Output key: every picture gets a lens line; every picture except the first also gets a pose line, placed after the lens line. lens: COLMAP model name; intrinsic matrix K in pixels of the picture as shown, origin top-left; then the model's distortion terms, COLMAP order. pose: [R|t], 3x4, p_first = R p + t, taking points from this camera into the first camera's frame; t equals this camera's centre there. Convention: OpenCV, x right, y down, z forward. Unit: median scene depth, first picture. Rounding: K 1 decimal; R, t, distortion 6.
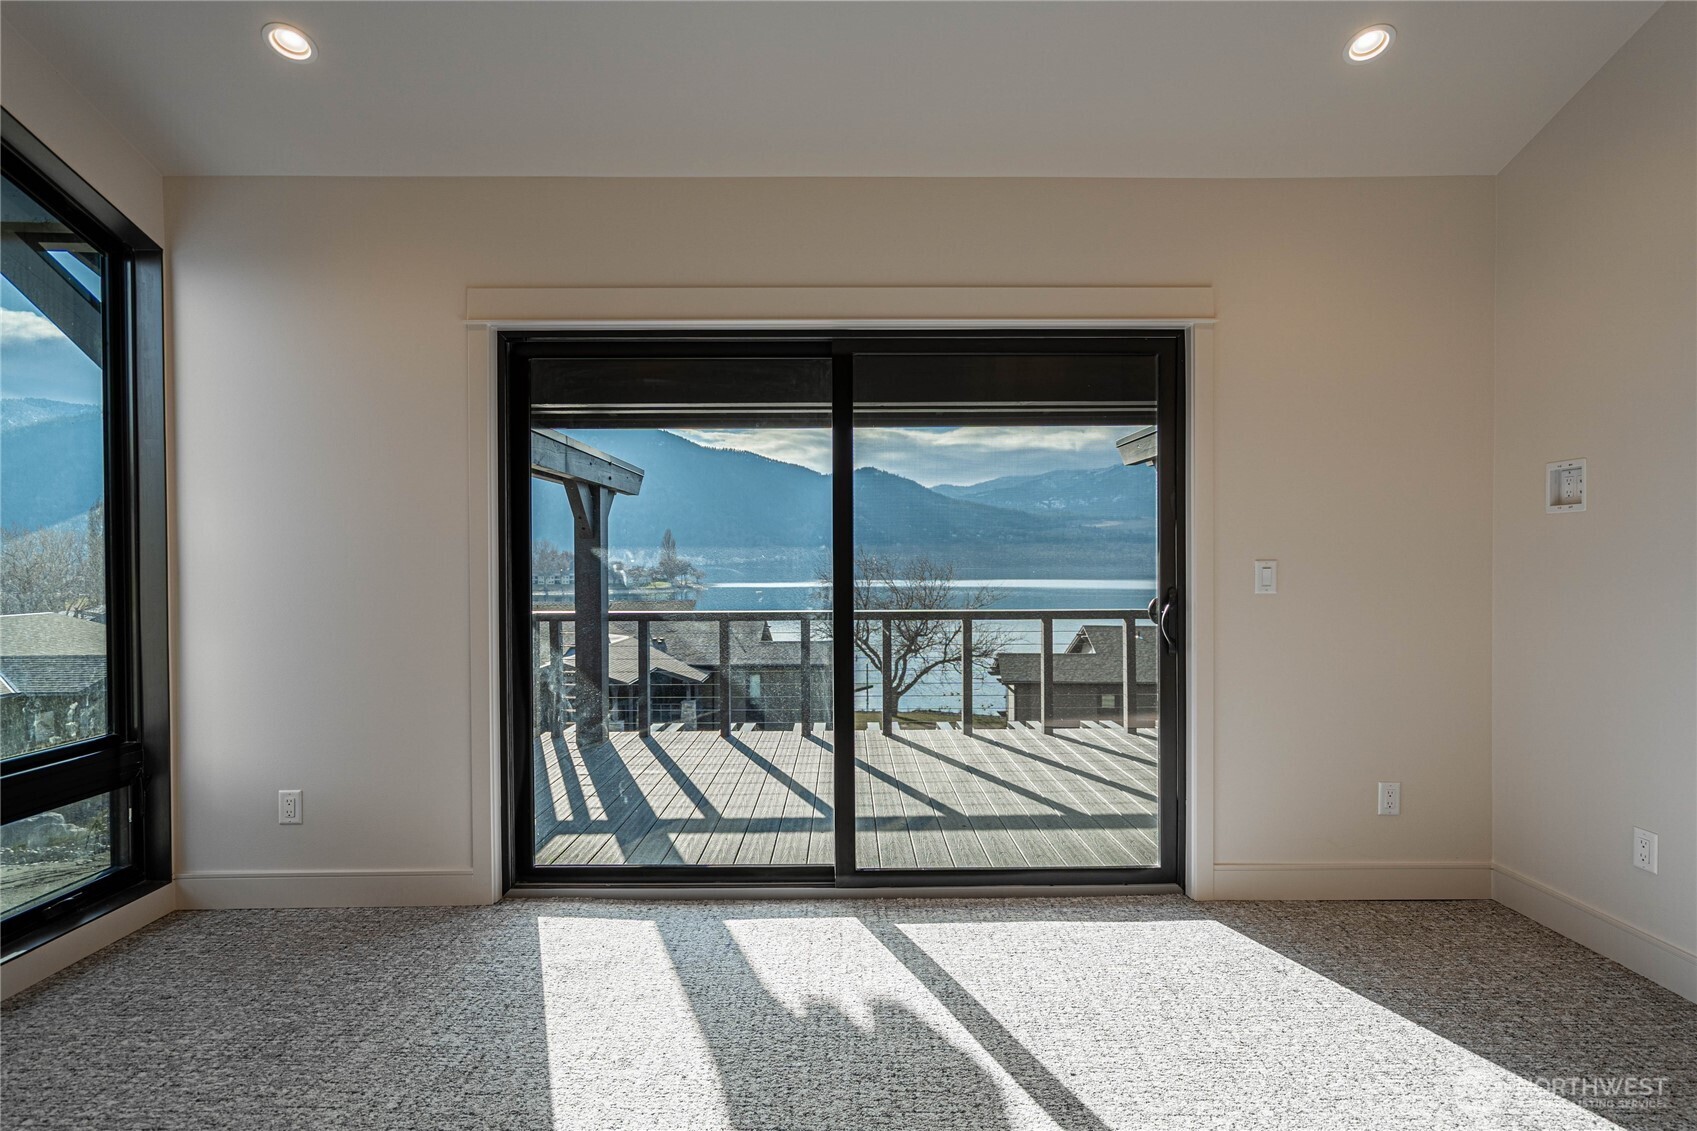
lens RADIAL K [[882.5, 0, 835.1], [0, 882.5, 549.9], [0, 0, 1]] dist [0.013267, 0.002233]
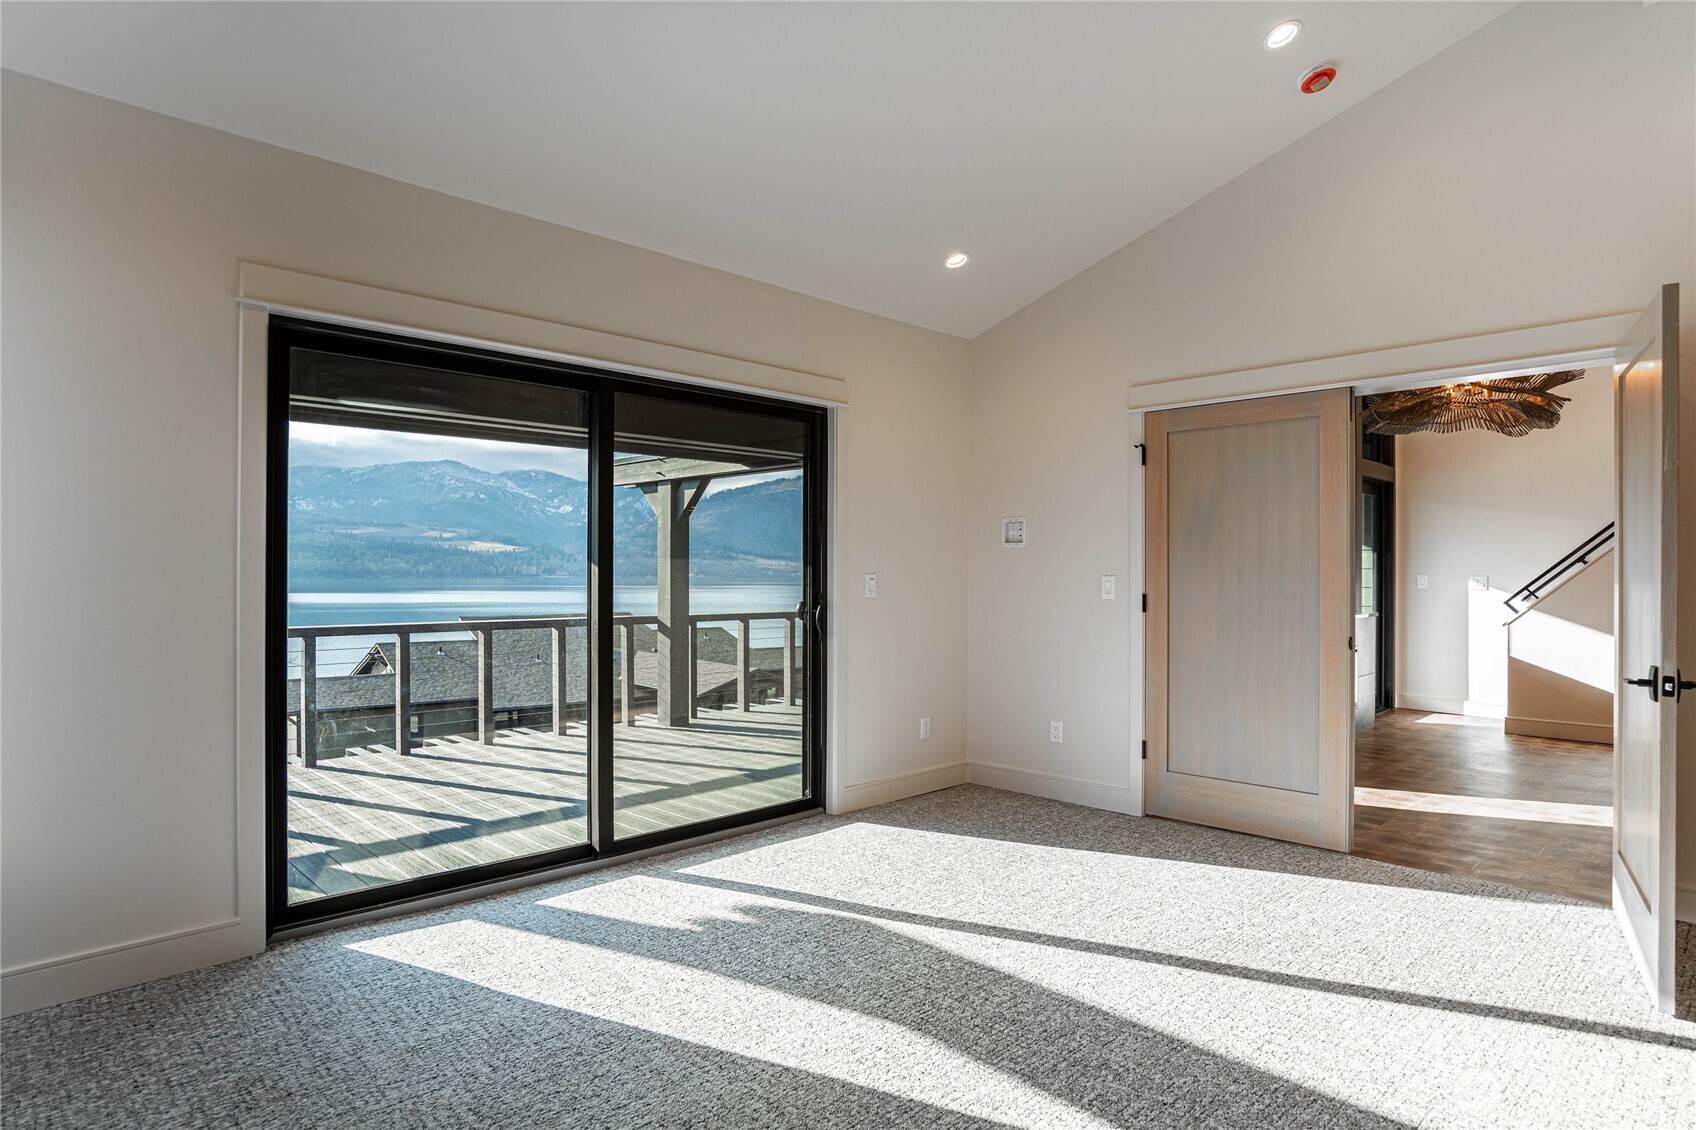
lens RADIAL K [[881.9, 0, 849.3], [0, 881.9, 579.0], [0, 0, 1]] dist [0.013267, 0.002233]
pose [[0.747747, 0.000481, 0.663983, -0.534665], [-0.014051, 0.999787, 0.015099, -0.002266], [-0.663835, -0.020619, 0.747595, -0.062693]]
